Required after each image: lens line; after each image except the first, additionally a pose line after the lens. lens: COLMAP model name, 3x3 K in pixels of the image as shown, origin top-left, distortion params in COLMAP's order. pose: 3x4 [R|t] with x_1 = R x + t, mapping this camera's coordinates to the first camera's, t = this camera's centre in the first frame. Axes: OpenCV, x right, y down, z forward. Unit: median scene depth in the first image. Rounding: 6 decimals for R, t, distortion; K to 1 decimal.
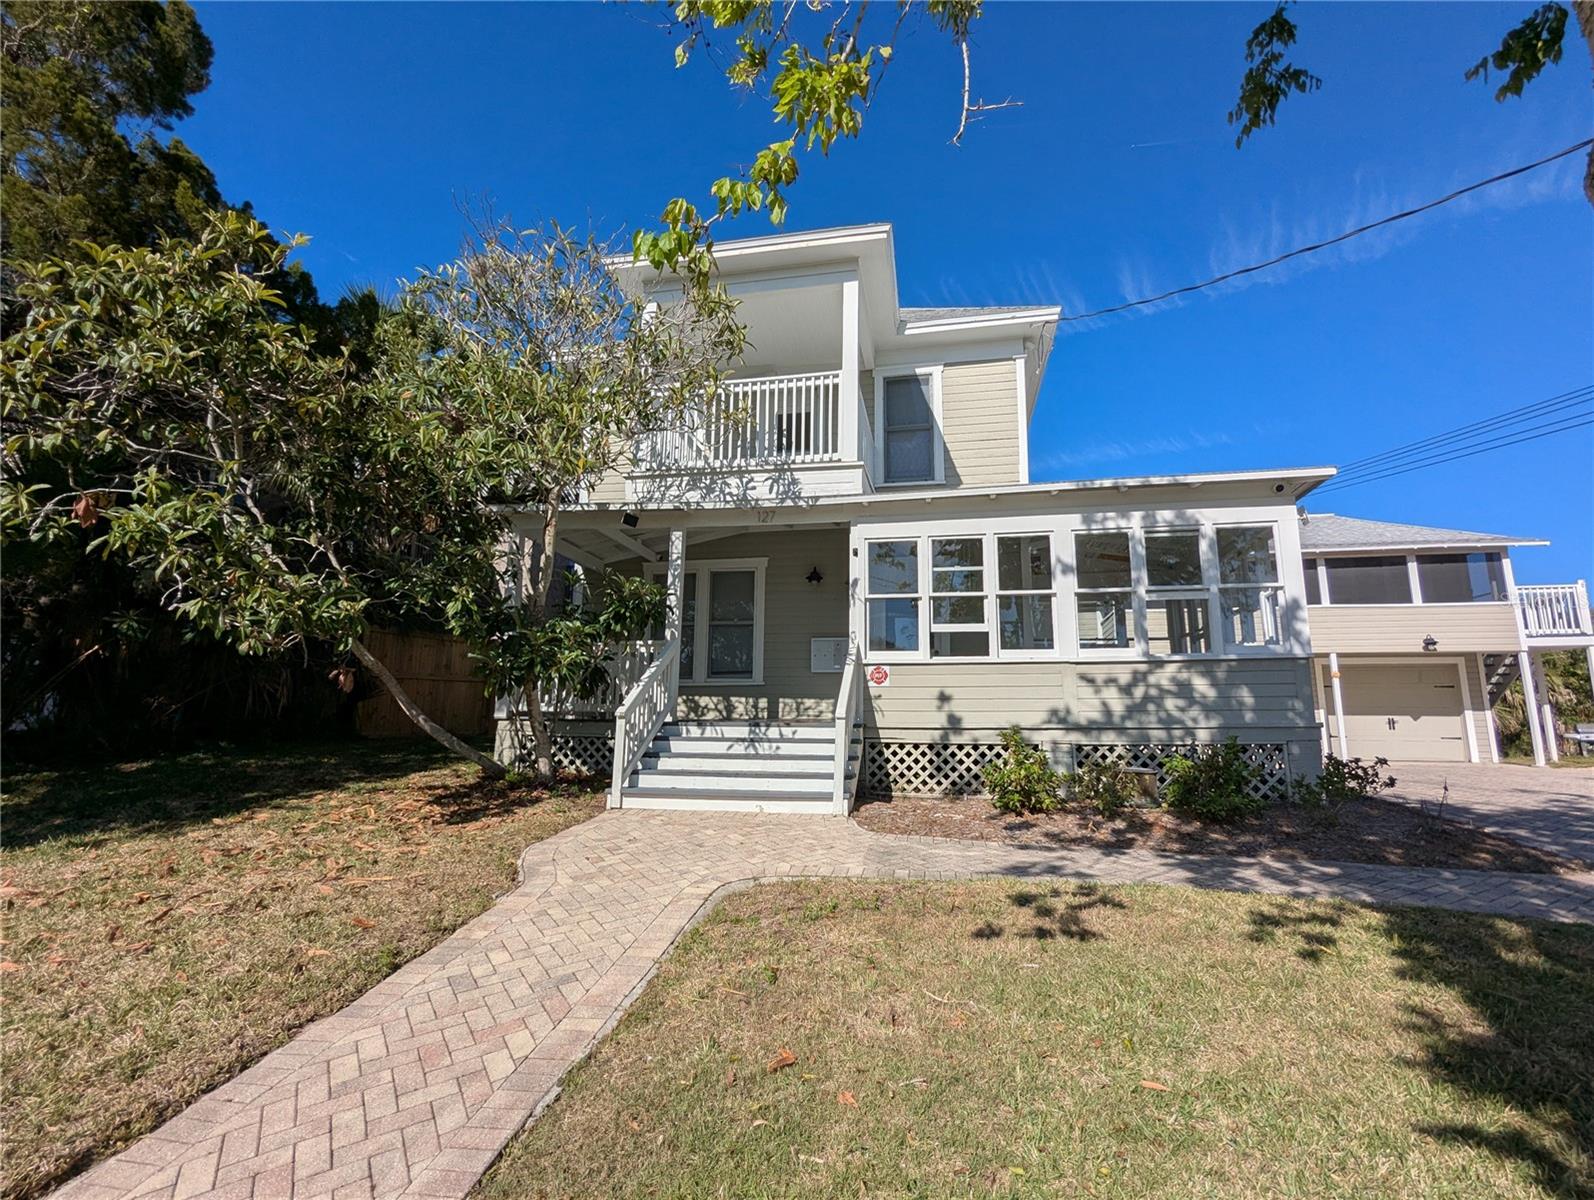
lens RADIAL K [[759.6, 0, 803.3], [0, 759.6, 603.2], [0, 0, 1]] dist [0.011068, 0.003392]
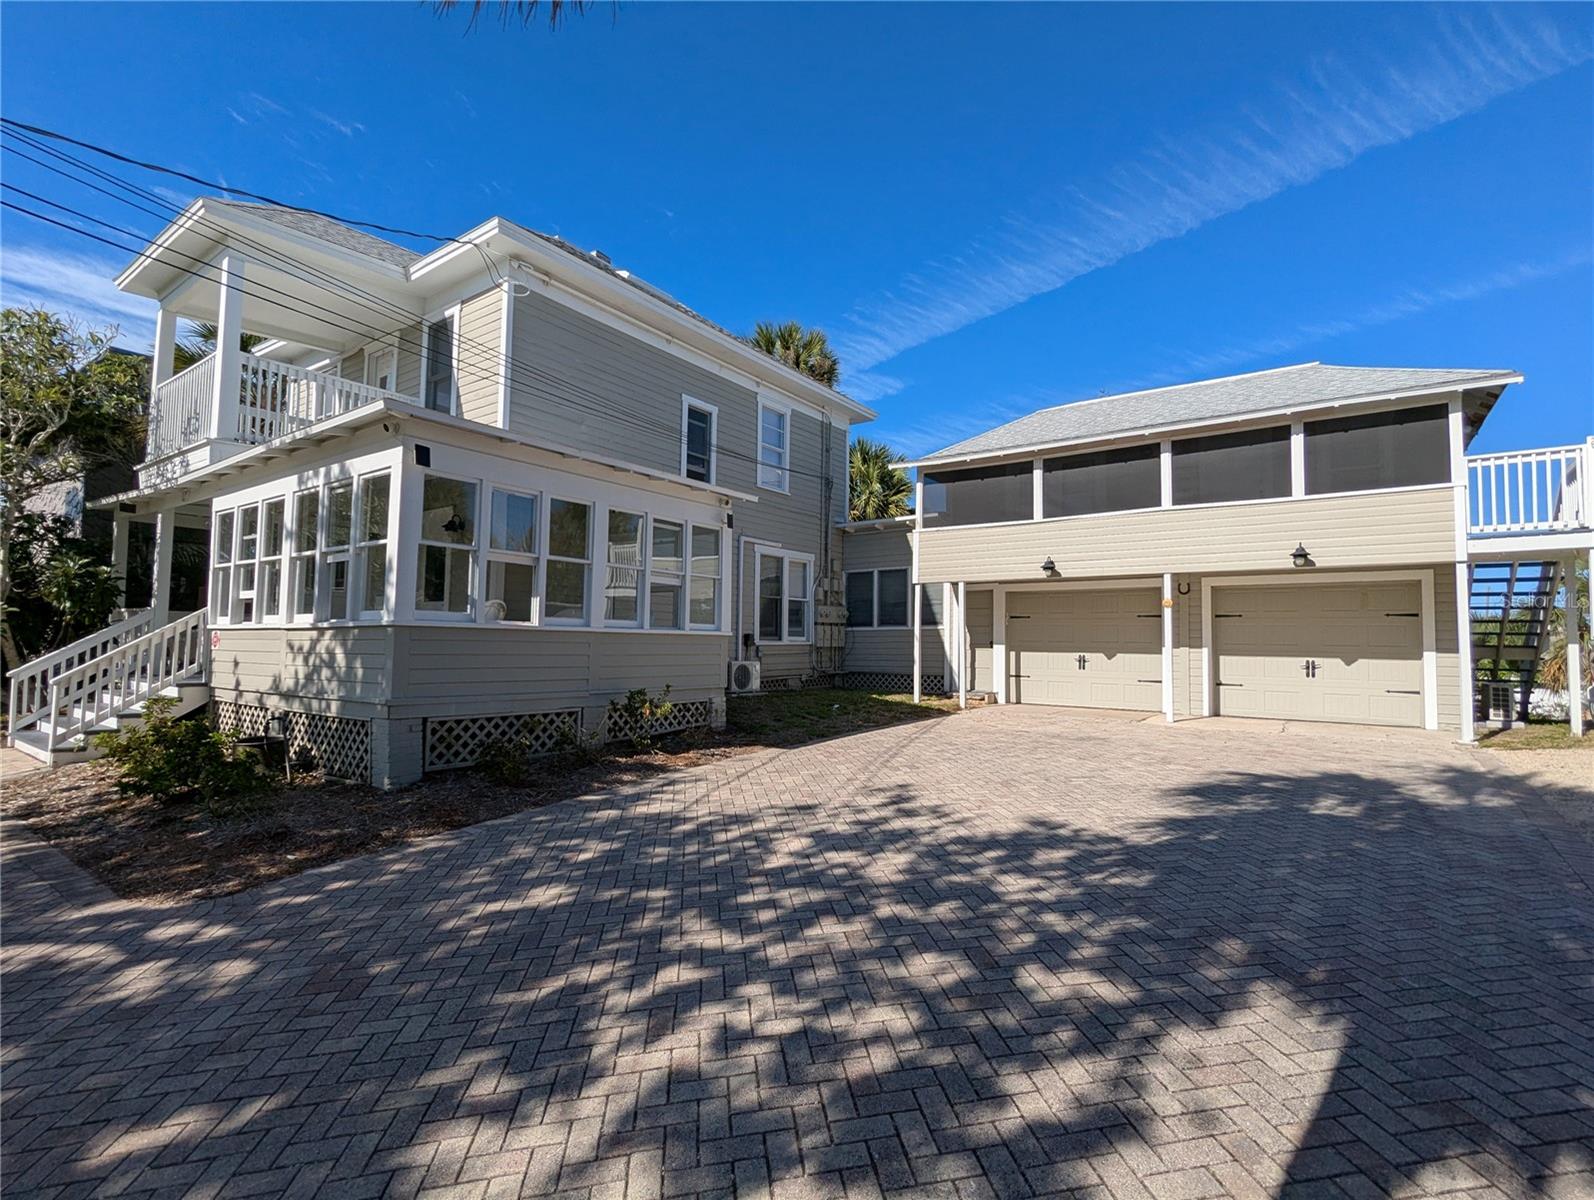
lens RADIAL K [[759.6, 0, 788.0], [0, 759.6, 612.9], [0, 0, 1]] dist [0.011068, 0.003392]
pose [[0.899515, -0.014650, -0.436645, 1.582640], [0.069841, 0.991407, 0.110612, -0.008120], [0.431272, -0.129993, 0.892808, 0.445595]]
